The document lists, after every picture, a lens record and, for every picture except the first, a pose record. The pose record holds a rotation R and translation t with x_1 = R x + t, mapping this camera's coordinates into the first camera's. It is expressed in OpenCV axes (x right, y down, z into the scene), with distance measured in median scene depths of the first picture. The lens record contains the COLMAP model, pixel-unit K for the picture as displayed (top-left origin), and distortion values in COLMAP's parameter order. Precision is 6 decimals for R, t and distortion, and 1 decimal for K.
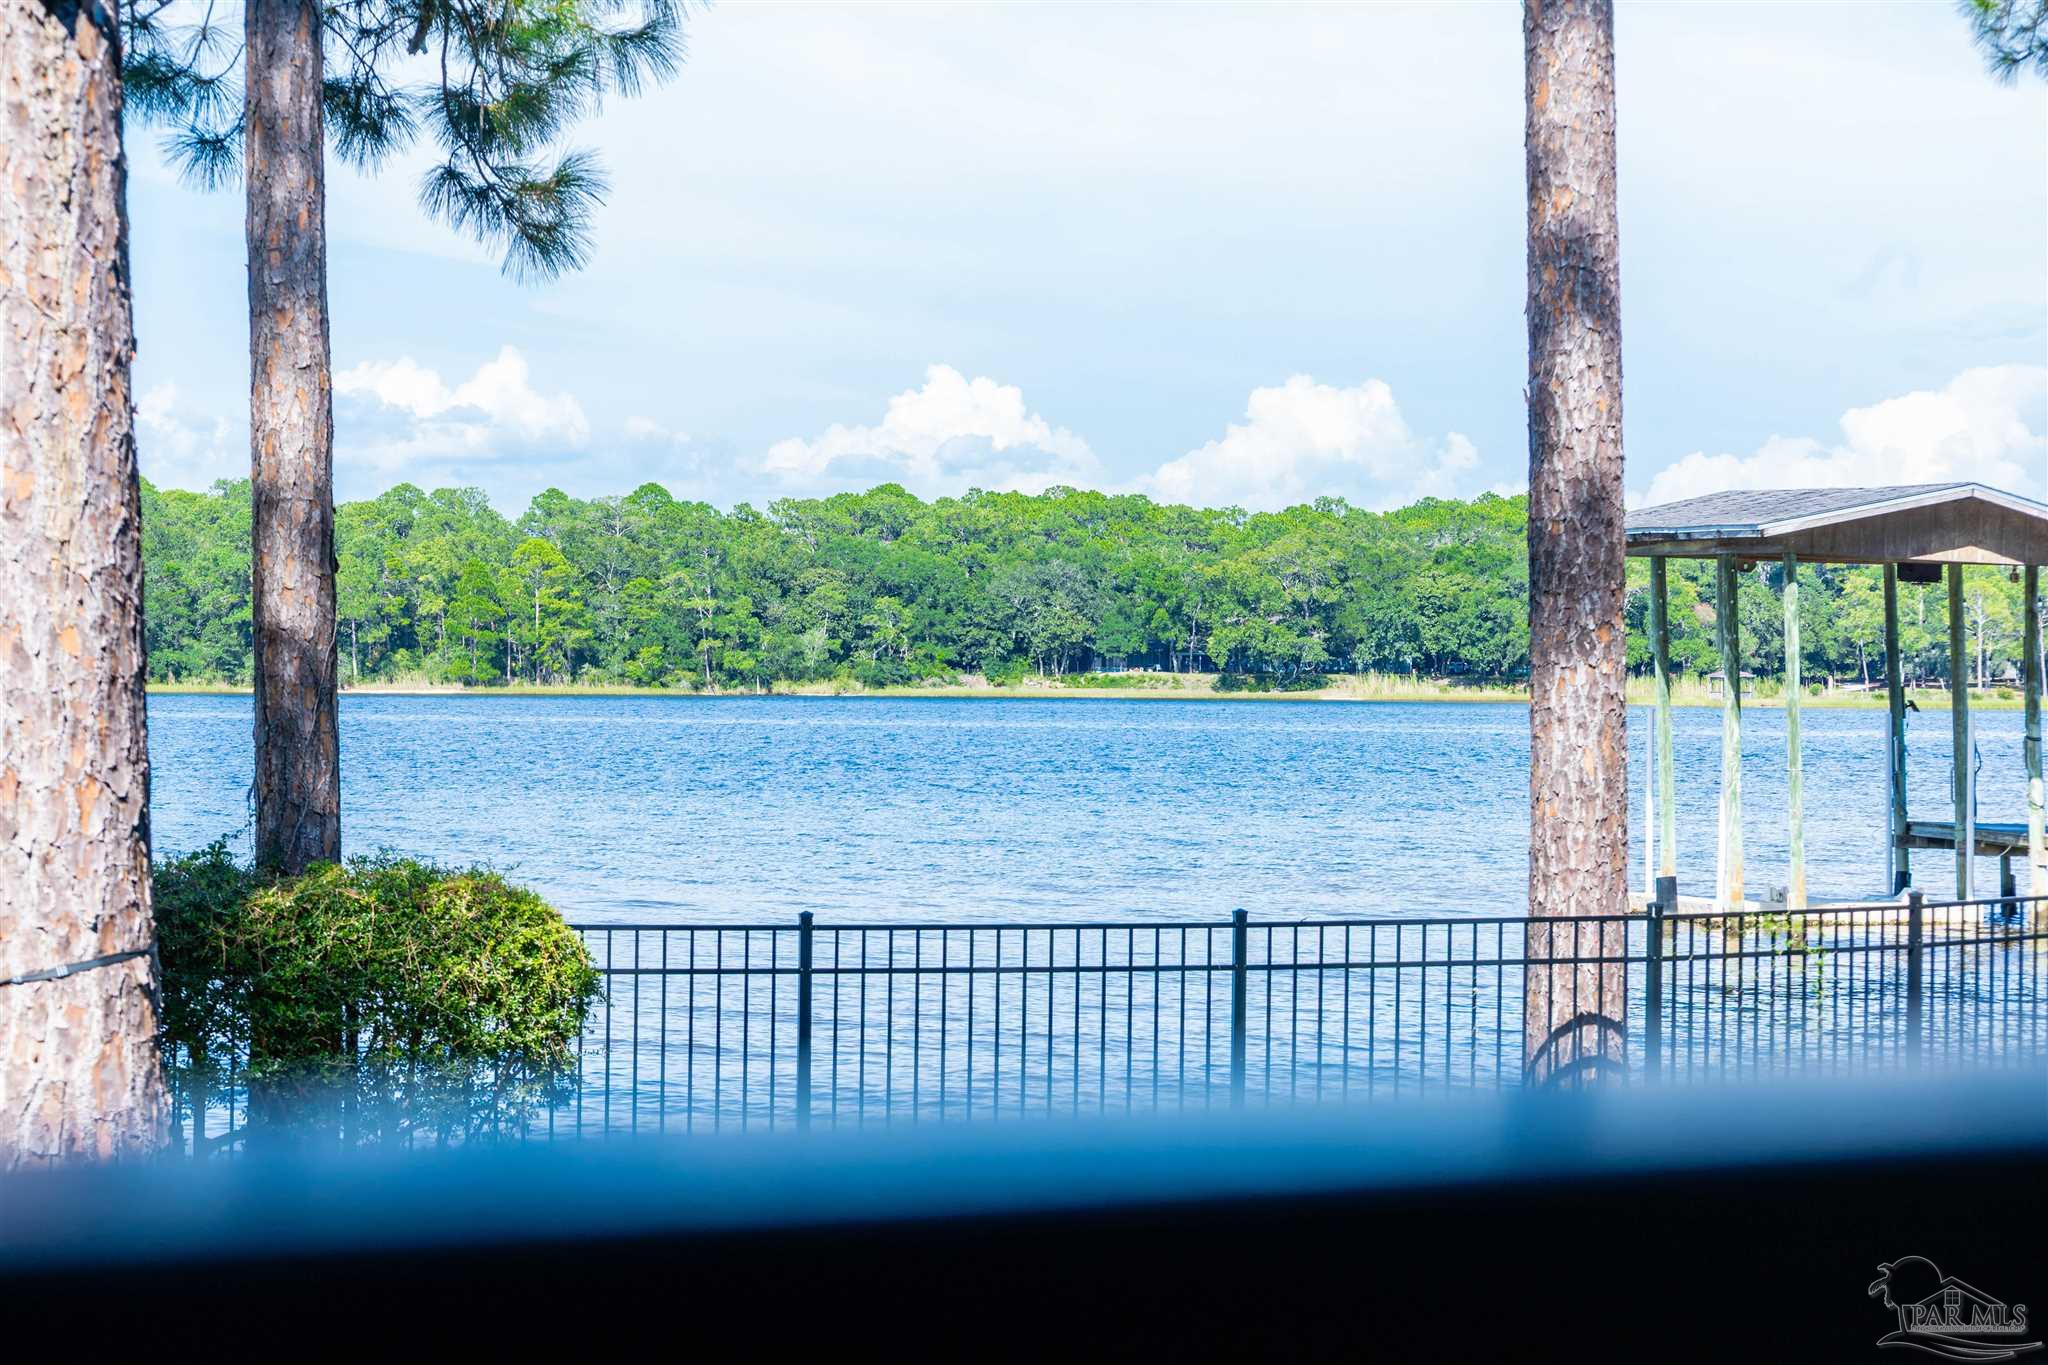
lens RADIAL K [[5104.6, 0, 1027.4], [0, 5104.6, 680.7], [0, 0, 1]] dist [0.014147, 0.000000]
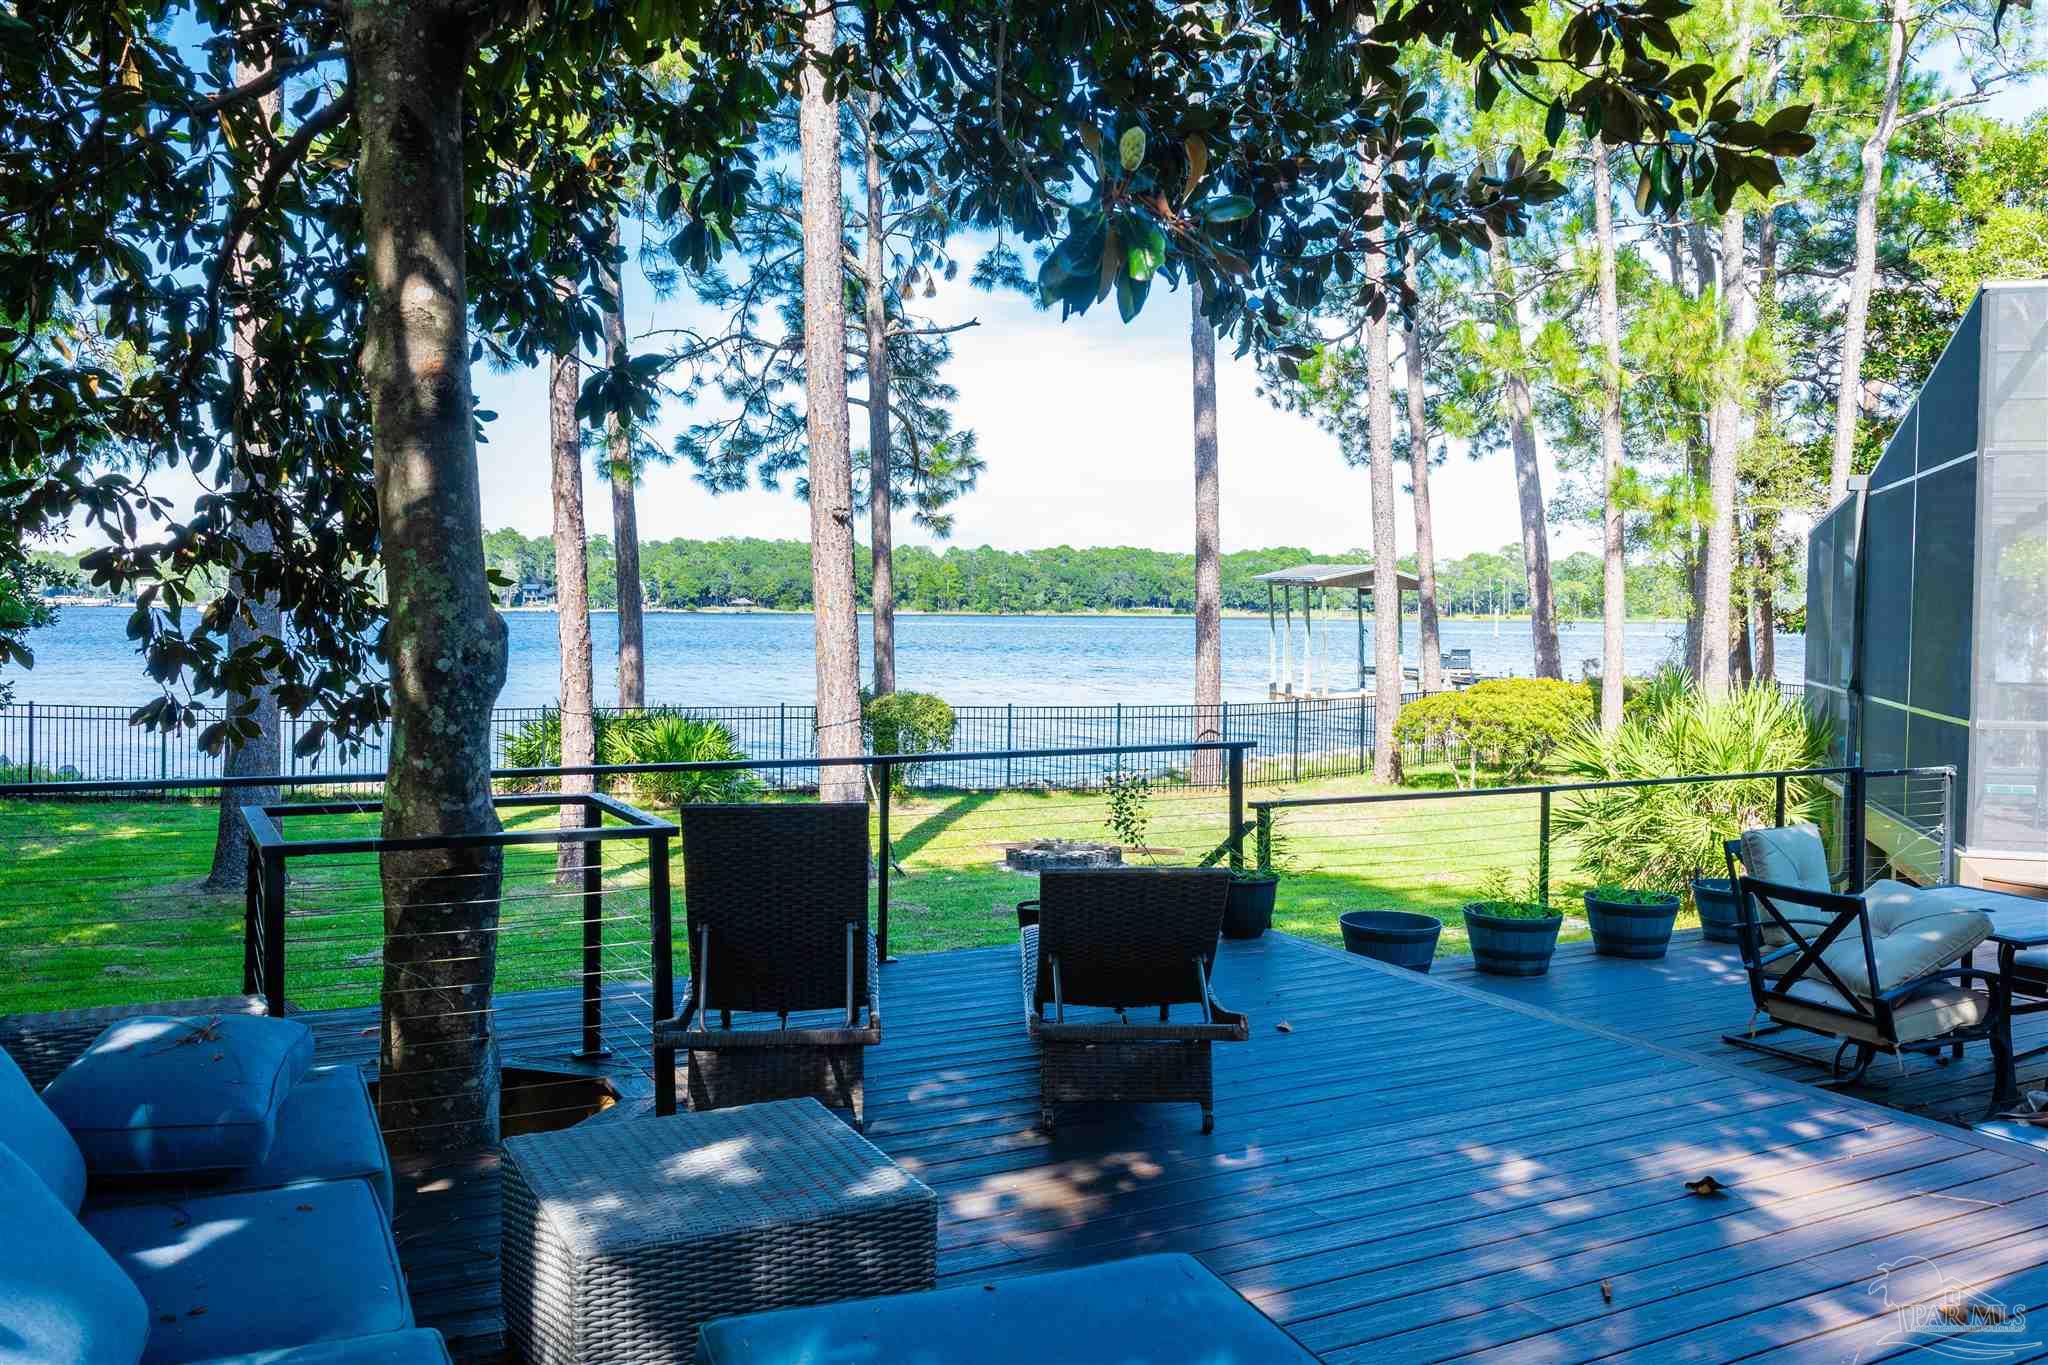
lens RADIAL K [[1701.1, 0, 1035.1], [0, 1701.1, 668.6], [0, 0, 1]] dist [0.010763, 0.003066]
pose [[0.998998, 0.004945, -0.044491, 0.033589], [-0.003398, 0.999389, 0.034777, -0.026749], [0.044635, -0.034590, 0.998404, -0.311747]]
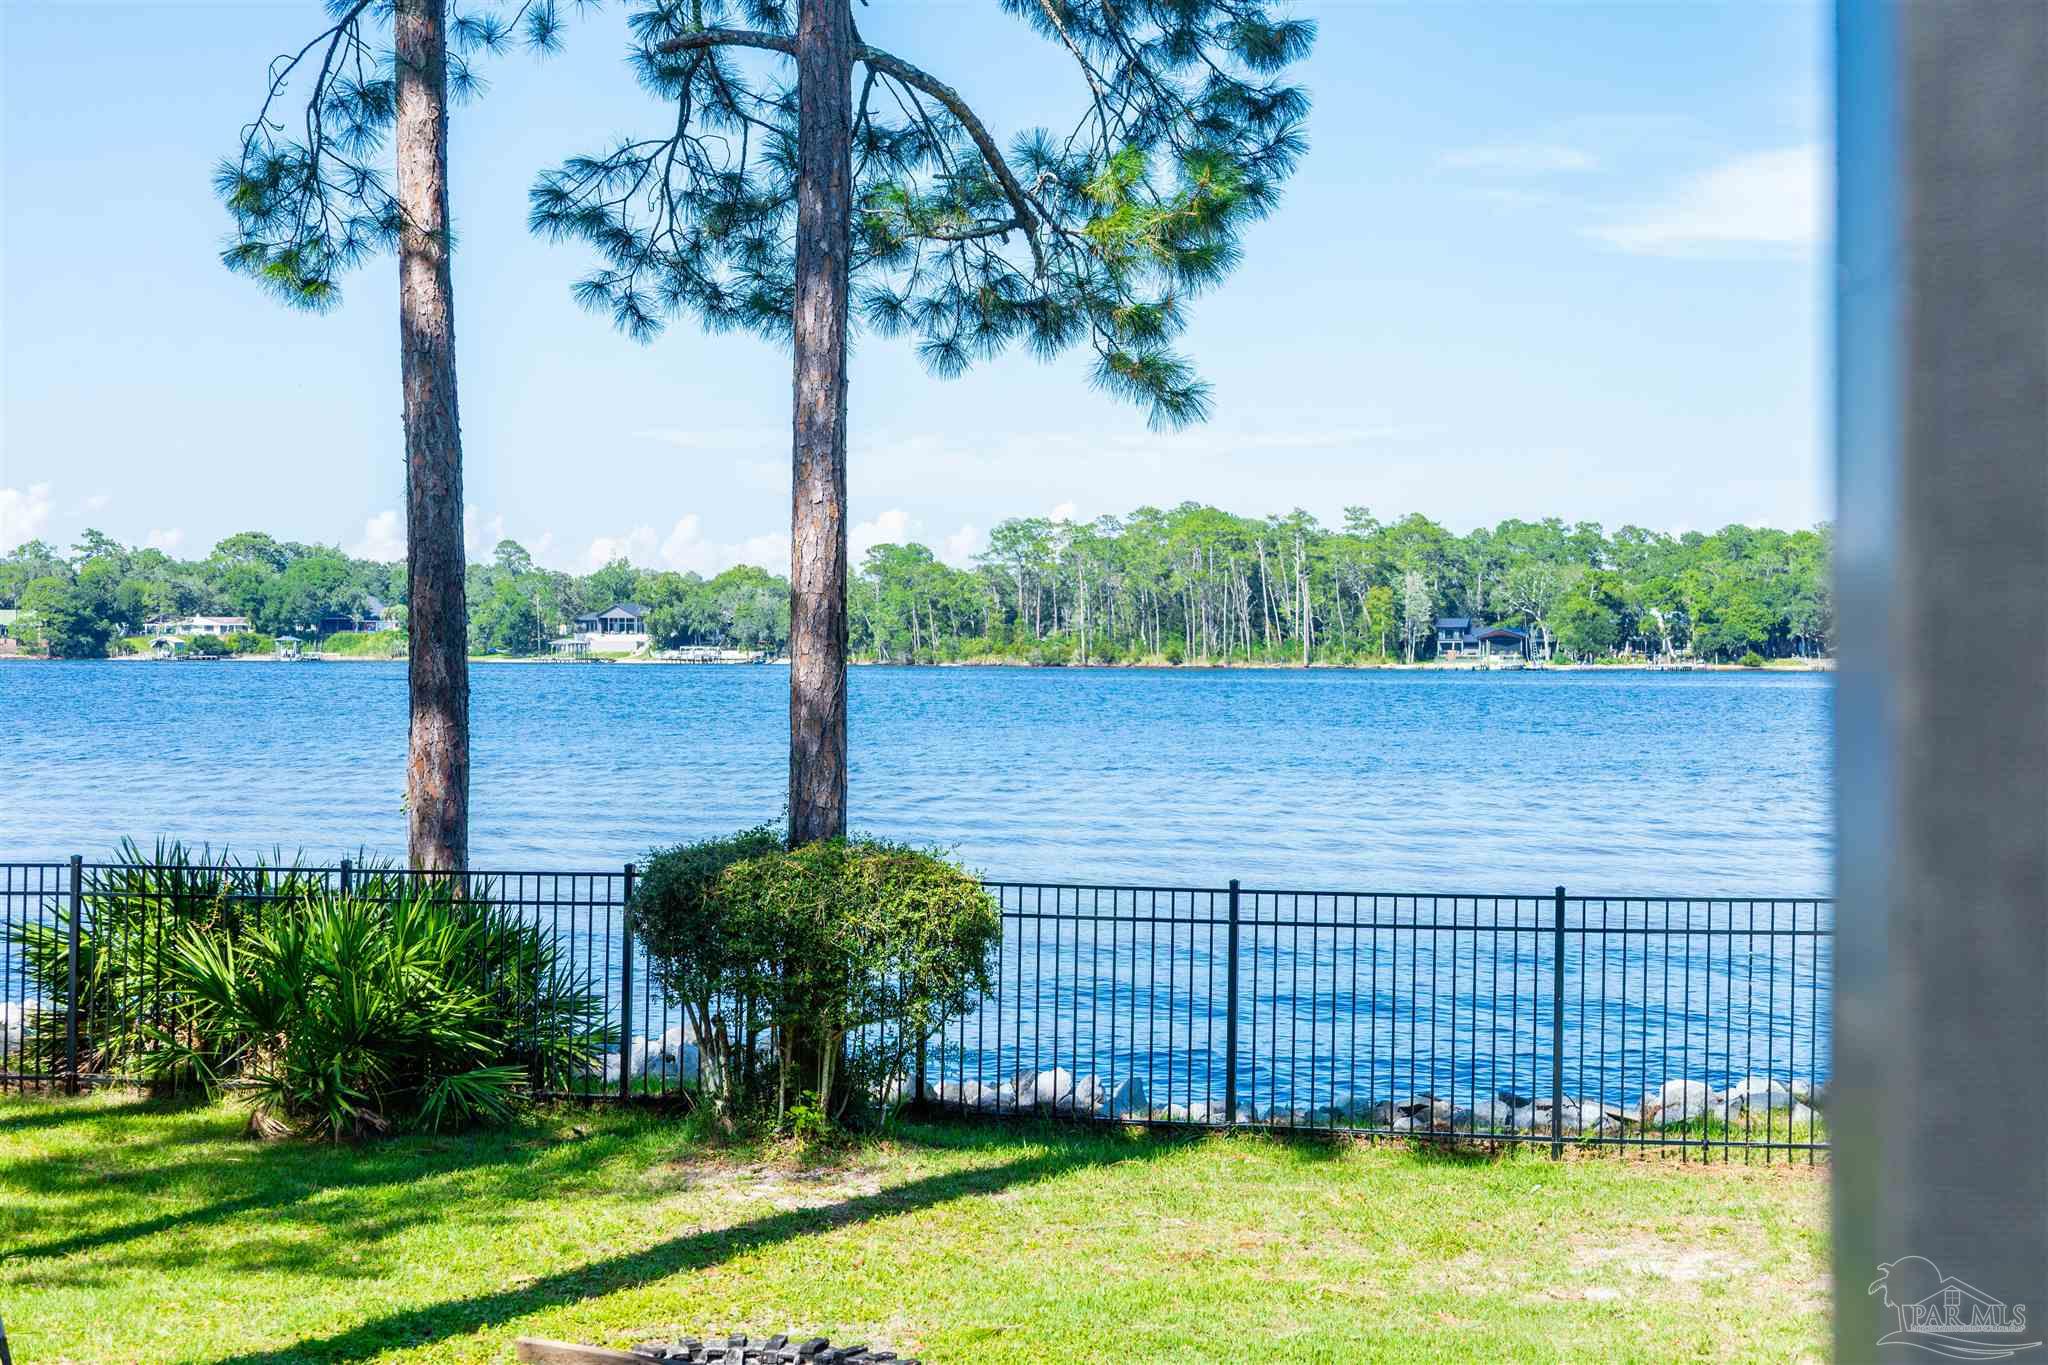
lens RADIAL K [[3276.7, 0, 1028.6], [0, 3276.7, 674.2], [0, 0, 1]] dist [-0.047889, 0.000000]
pose [[0.890022, 0.000137, -0.455918, 0.291977], [0.001407, 0.999994, 0.003047, -0.012758], [0.455916, -0.003354, 0.890016, 0.162155]]
